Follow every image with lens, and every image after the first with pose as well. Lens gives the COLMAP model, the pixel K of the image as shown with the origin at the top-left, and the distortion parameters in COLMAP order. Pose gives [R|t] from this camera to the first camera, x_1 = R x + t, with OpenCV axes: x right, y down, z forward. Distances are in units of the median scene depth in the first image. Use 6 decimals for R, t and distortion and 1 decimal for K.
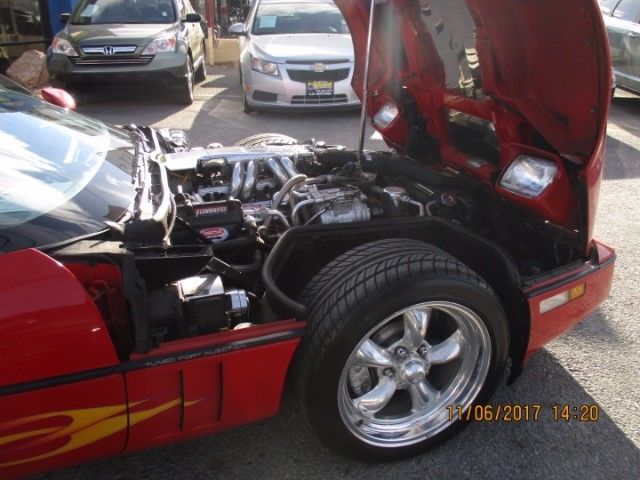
lens RADIAL K [[547.2, 0, 320.6], [0, 547.2, 234.9], [0, 0, 1]] dist [-0.035034, 0.012631]
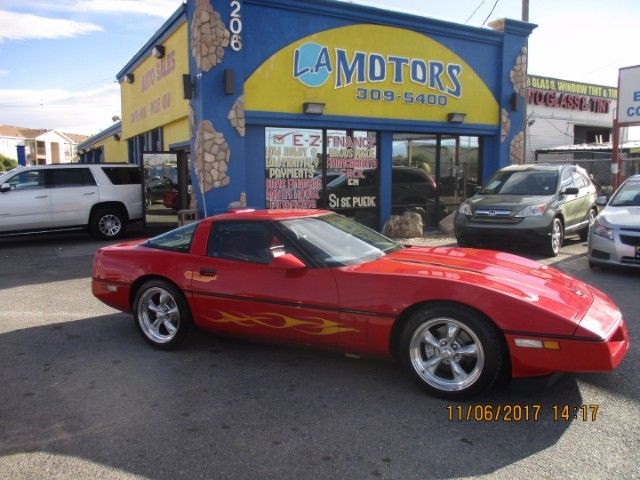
lens RADIAL K [[547.2, 0, 319.1], [0, 547.2, 239.8], [0, 0, 1]] dist [-0.035034, 0.012631]
pose [[0.689959, 0.075441, -0.719906, 1.329351], [-0.267009, 0.950943, -0.156250, 0.281917], [0.672802, 0.300027, 0.676255, -0.993787]]
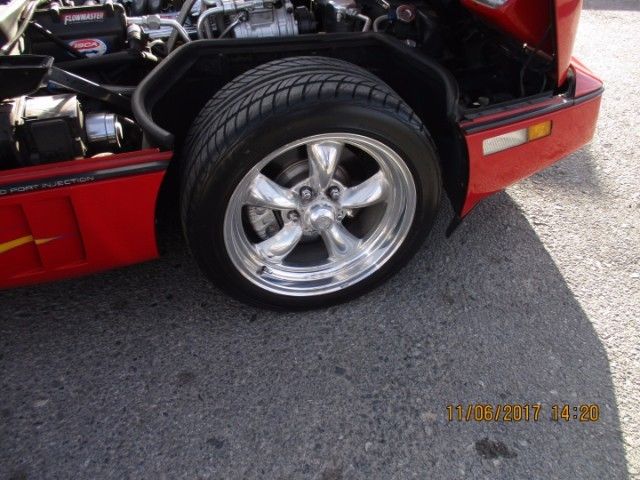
lens RADIAL K [[547.2, 0, 319.8], [0, 547.2, 246.8], [0, 0, 1]] dist [-0.035034, 0.012631]
pose [[0.997194, 0.039339, -0.063694, 0.212491], [-0.018886, 0.955483, 0.294440, 0.038191], [0.072442, -0.292410, 0.953545, 0.145068]]
